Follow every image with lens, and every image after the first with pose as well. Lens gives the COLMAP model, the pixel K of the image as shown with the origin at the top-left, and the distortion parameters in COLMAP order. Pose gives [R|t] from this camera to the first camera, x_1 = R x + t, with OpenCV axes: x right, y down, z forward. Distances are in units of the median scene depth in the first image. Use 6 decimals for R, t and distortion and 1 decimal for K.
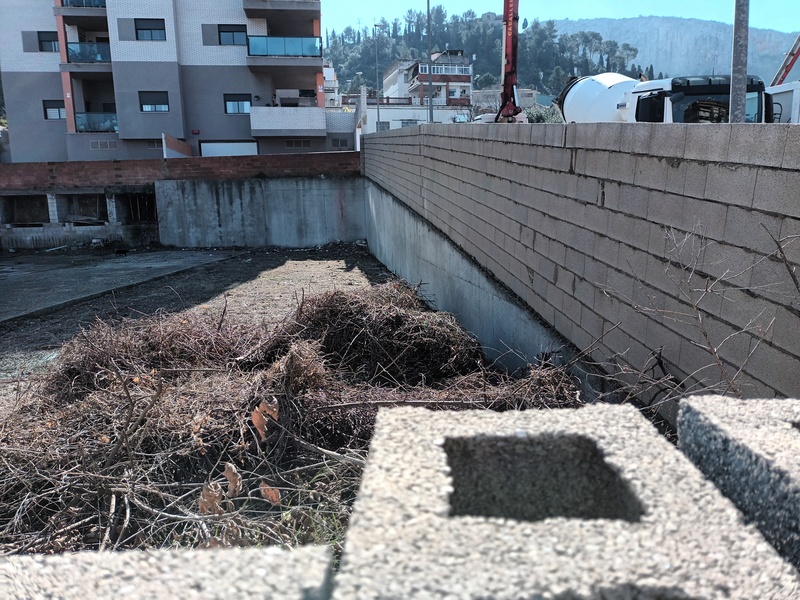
lens RADIAL K [[588.1, 0, 401.3], [0, 588.1, 300.7], [0, 0, 1]] dist [0.051504, -0.068910]
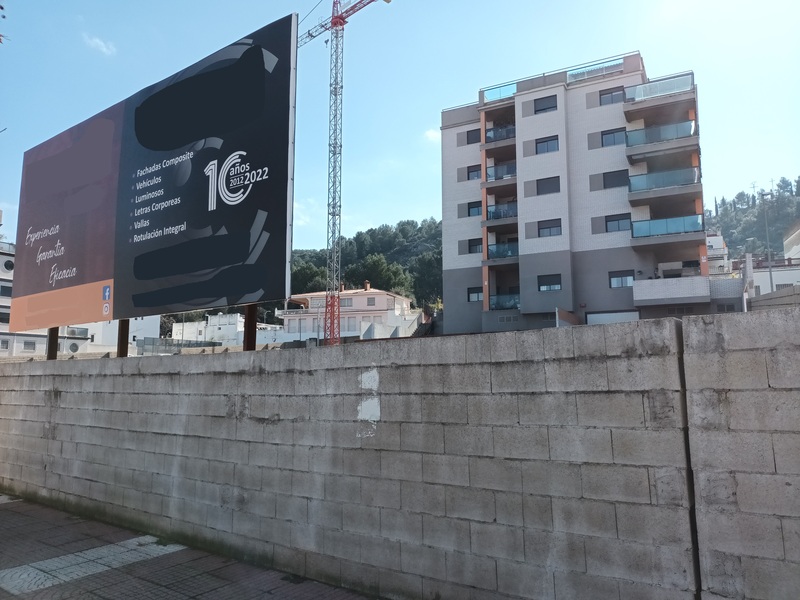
lens RADIAL K [[588.1, 0, 400.8], [0, 588.1, 303.9], [0, 0, 1]] dist [0.051504, -0.068910]
pose [[0.817252, -0.051809, -0.573947, 0.025772], [-0.109465, 0.963862, -0.242875, 0.033970], [0.565788, 0.261317, 0.782047, -0.110577]]
